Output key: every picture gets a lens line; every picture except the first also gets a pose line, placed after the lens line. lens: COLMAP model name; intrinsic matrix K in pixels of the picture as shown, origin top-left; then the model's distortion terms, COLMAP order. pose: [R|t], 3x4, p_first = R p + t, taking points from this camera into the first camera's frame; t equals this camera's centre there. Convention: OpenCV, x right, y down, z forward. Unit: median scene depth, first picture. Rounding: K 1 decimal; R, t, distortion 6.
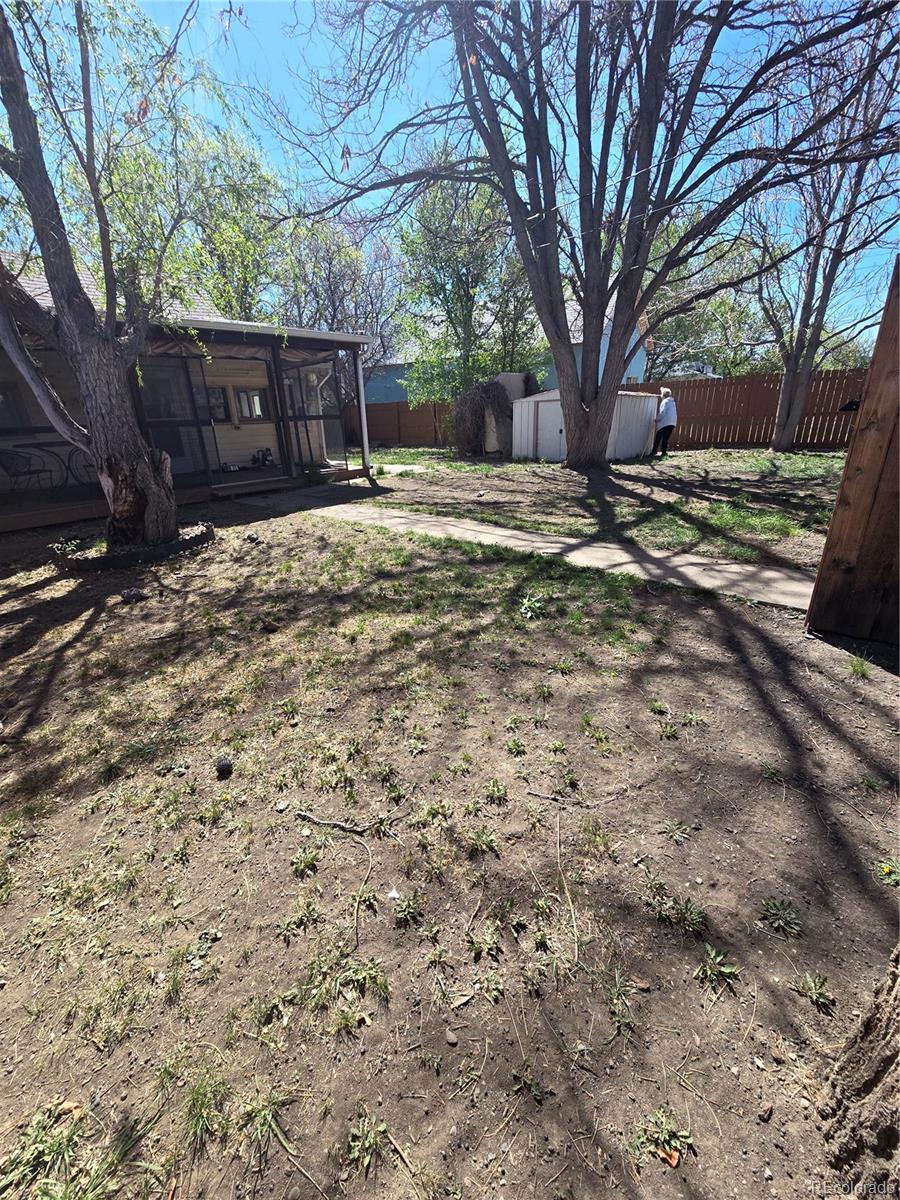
lens RADIAL K [[496.8, 0, 453.5], [0, 496.8, 605.4], [0, 0, 1]] dist [-0.004926, 0.000770]
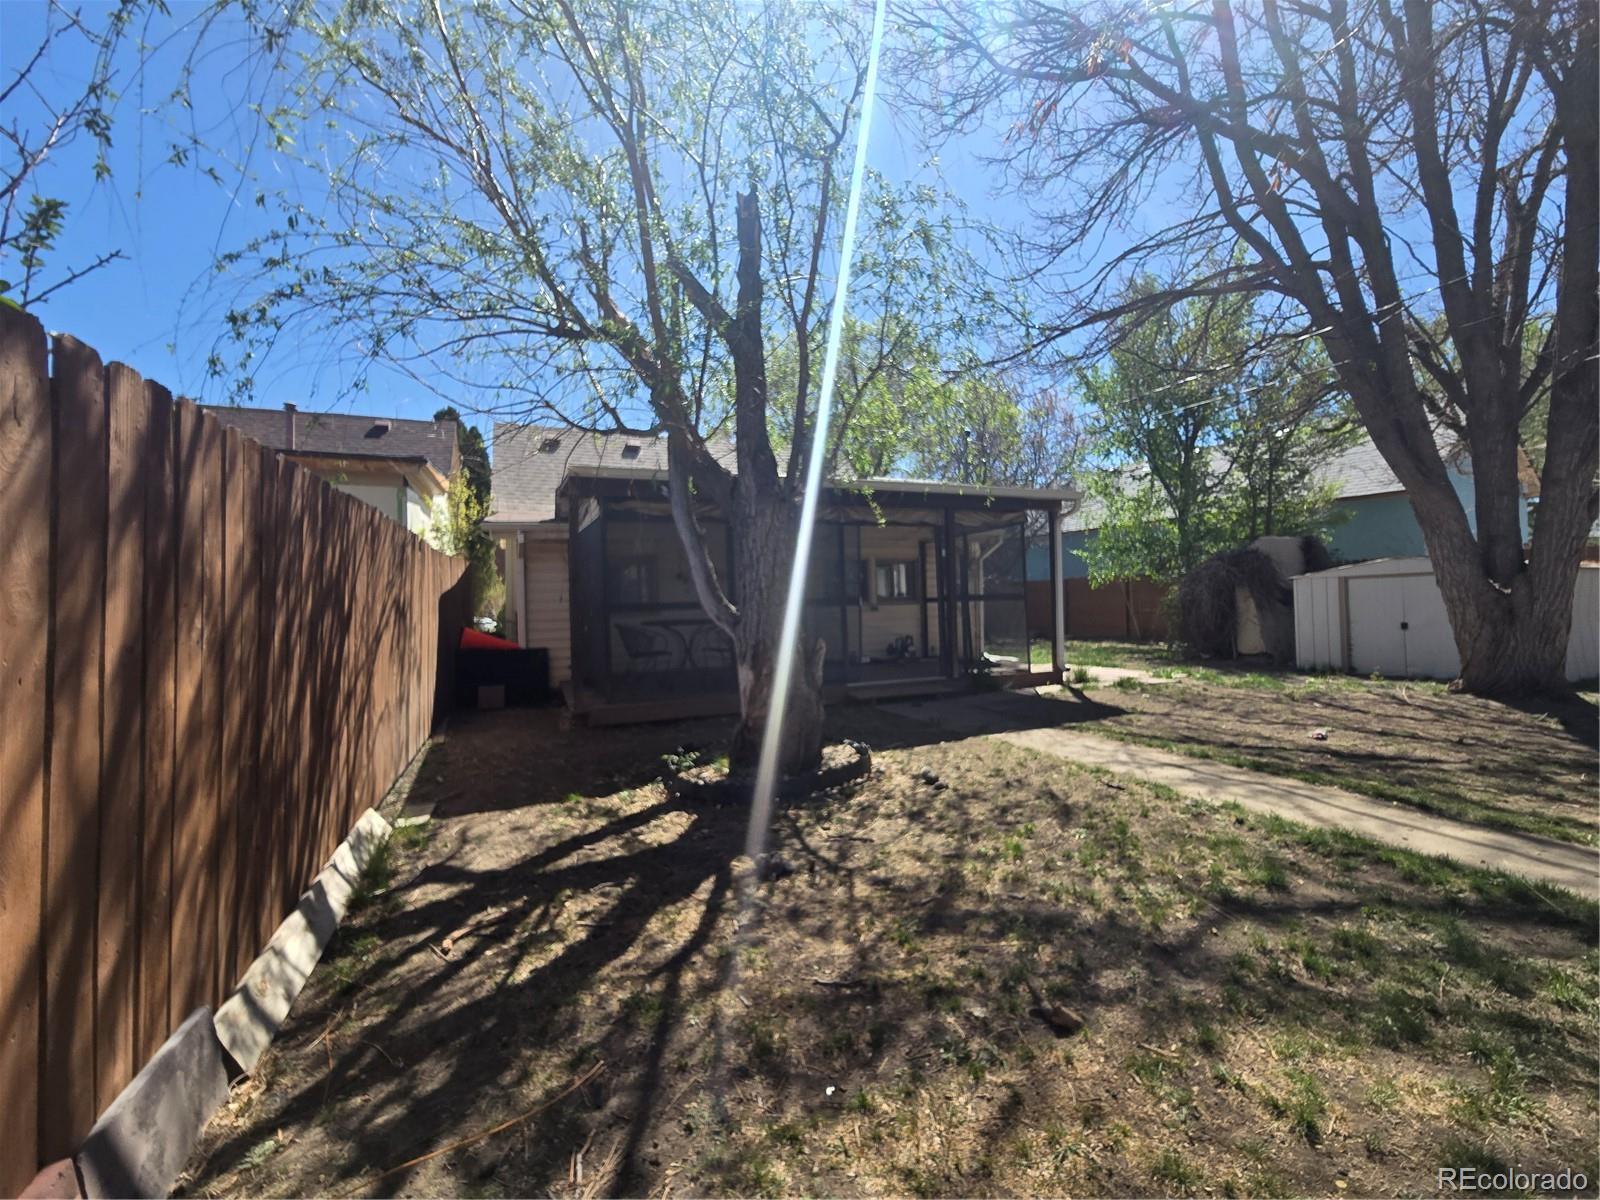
lens RADIAL K [[662.4, 0, 794.2], [0, 662.4, 597.1], [0, 0, 1]] dist [-0.004926, 0.000770]
pose [[0.905977, 0.013468, -0.423113, -0.250702], [-0.163129, 0.933410, -0.319585, -0.063848], [0.390633, 0.358558, 0.847845, 0.180124]]
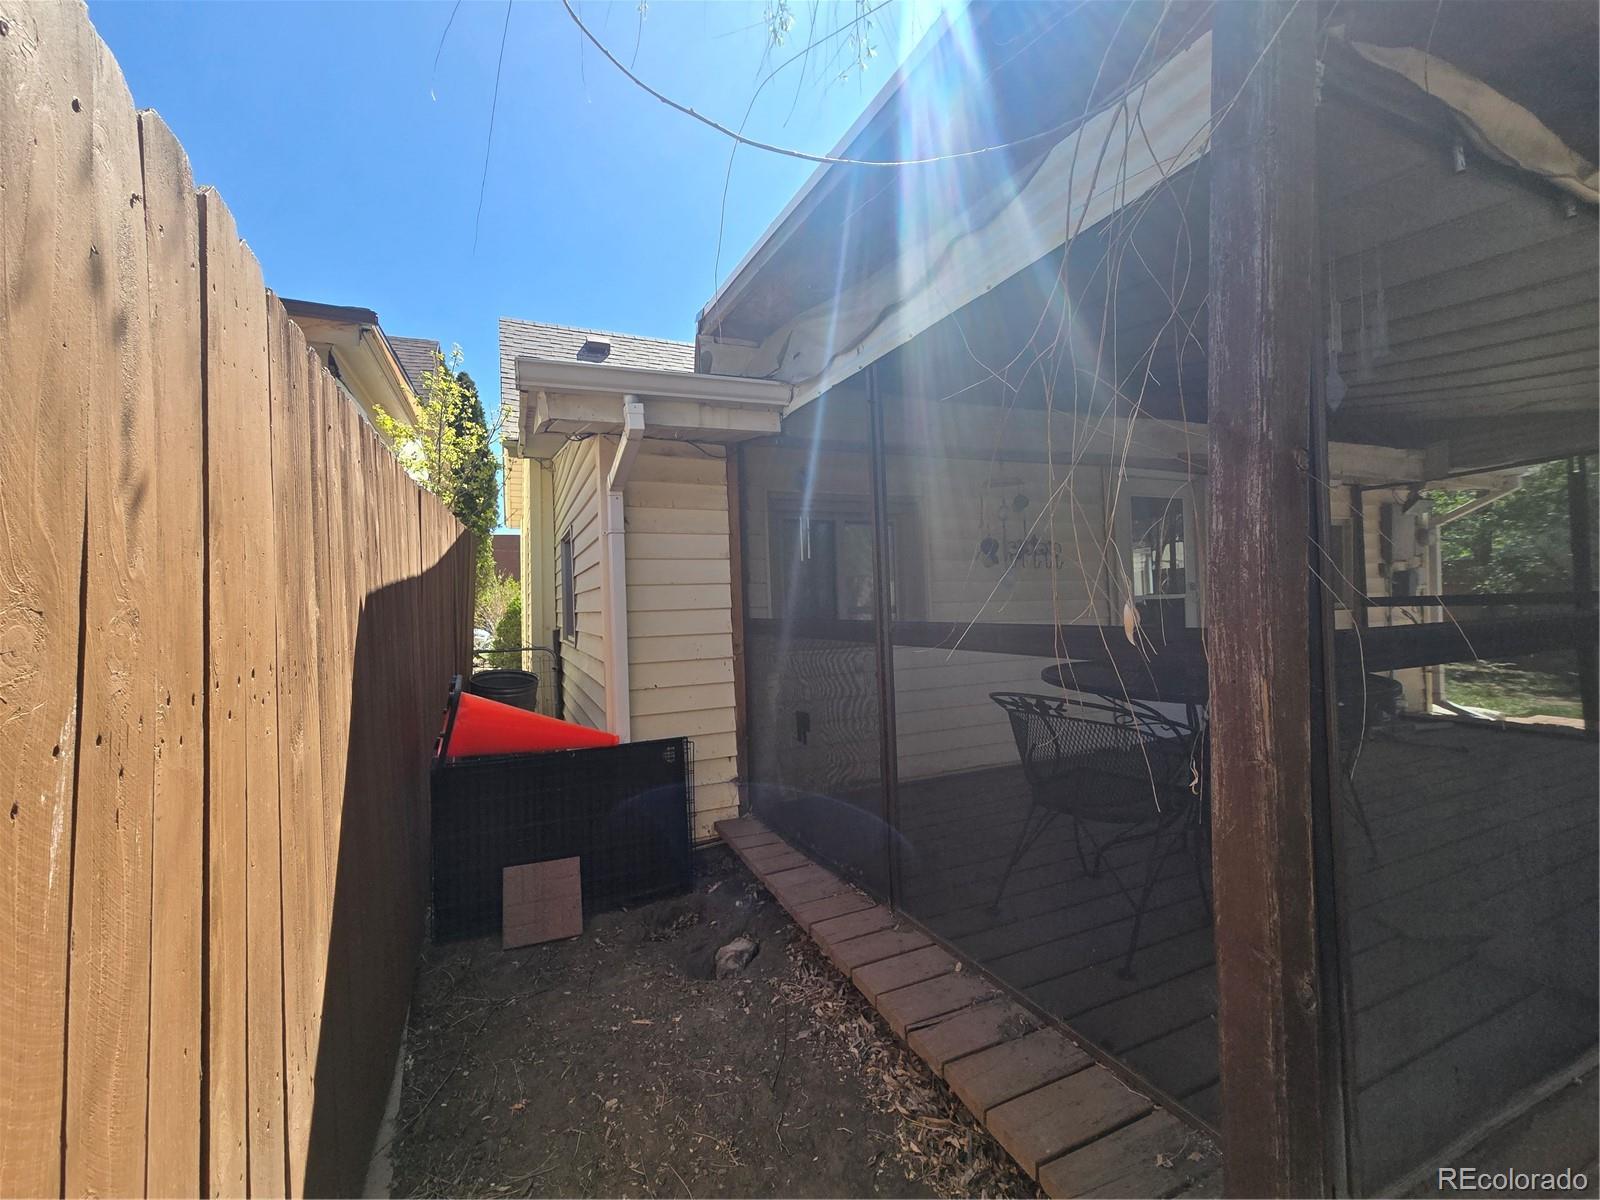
lens RADIAL K [[662.4, 0, 805.3], [0, 662.4, 595.2], [0, 0, 1]] dist [-0.004926, 0.000770]
pose [[0.917704, 0.001240, -0.397264, -0.848895], [-0.144949, 0.932101, -0.331930, -0.224289], [0.369878, 0.362196, 0.855572, 0.623972]]
